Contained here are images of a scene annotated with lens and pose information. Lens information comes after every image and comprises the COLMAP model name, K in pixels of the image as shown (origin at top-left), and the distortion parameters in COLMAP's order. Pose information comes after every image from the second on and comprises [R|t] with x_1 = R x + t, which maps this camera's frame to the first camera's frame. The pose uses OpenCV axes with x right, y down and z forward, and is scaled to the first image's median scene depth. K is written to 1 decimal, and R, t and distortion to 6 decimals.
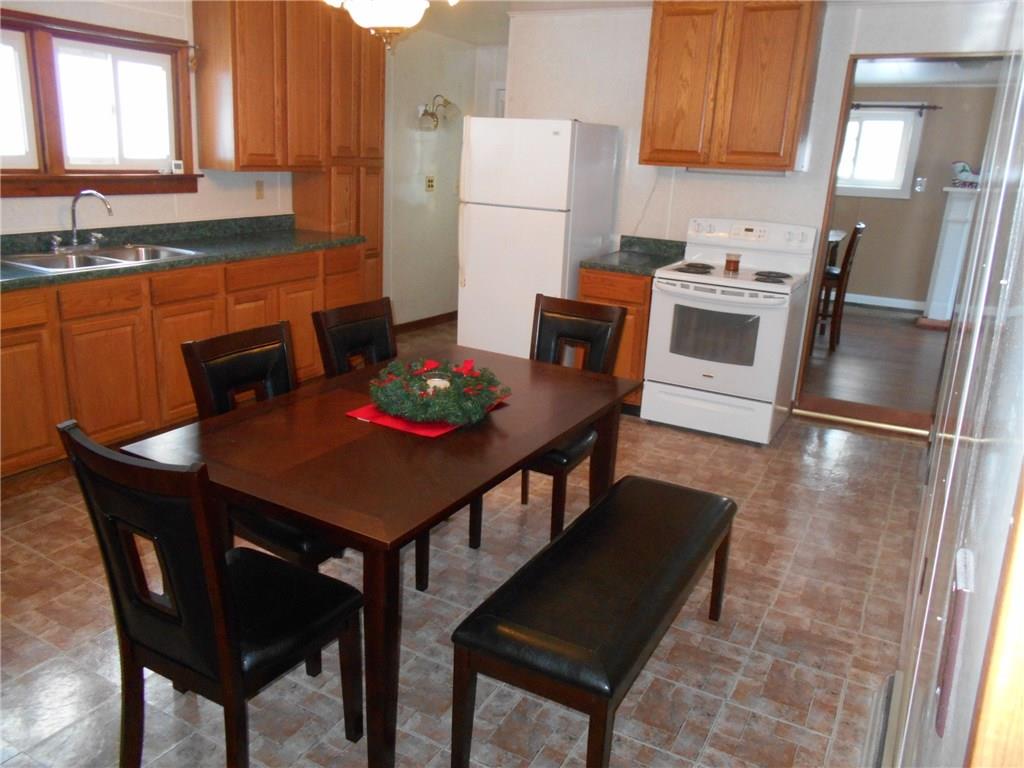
lens RADIAL K [[787.4, 0, 512.0], [0, 787.4, 384.0], [0, 0, 1]] dist [0.002940, 0.002088]
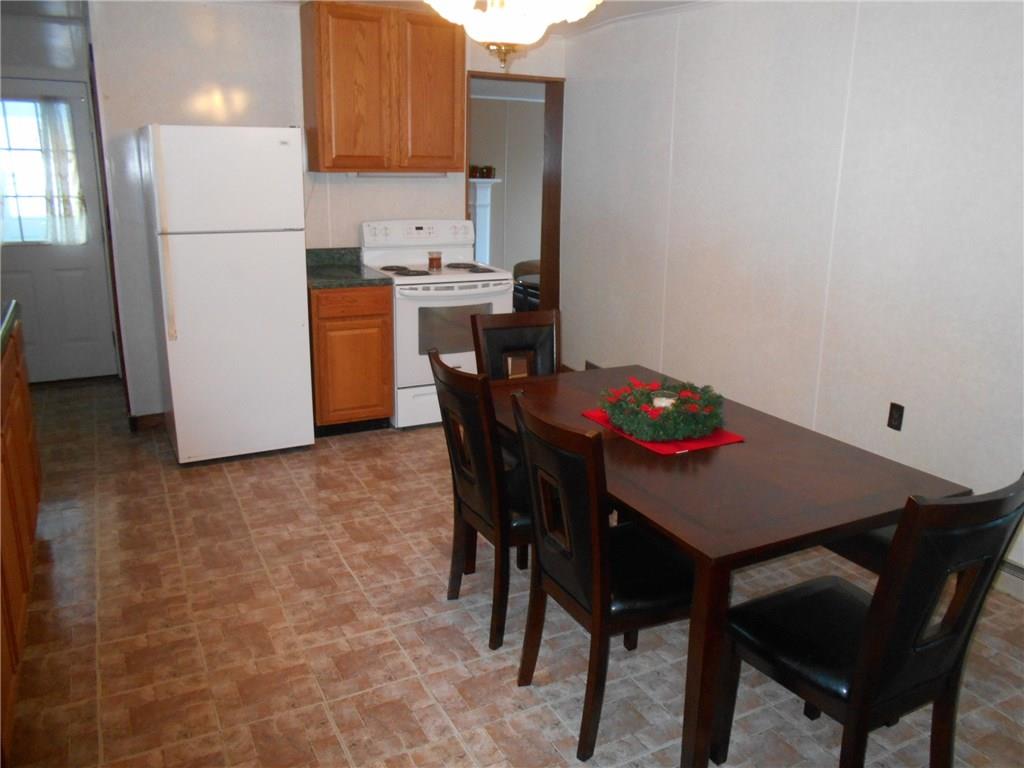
lens RADIAL K [[787.4, 0, 512.0], [0, 787.4, 384.0], [0, 0, 1]] dist [0.002940, 0.002088]
pose [[0.551671, -0.265076, 0.790818, -0.552070], [0.246976, 0.957548, 0.148674, -0.126599], [-0.796657, 0.113293, 0.593719, 0.303677]]
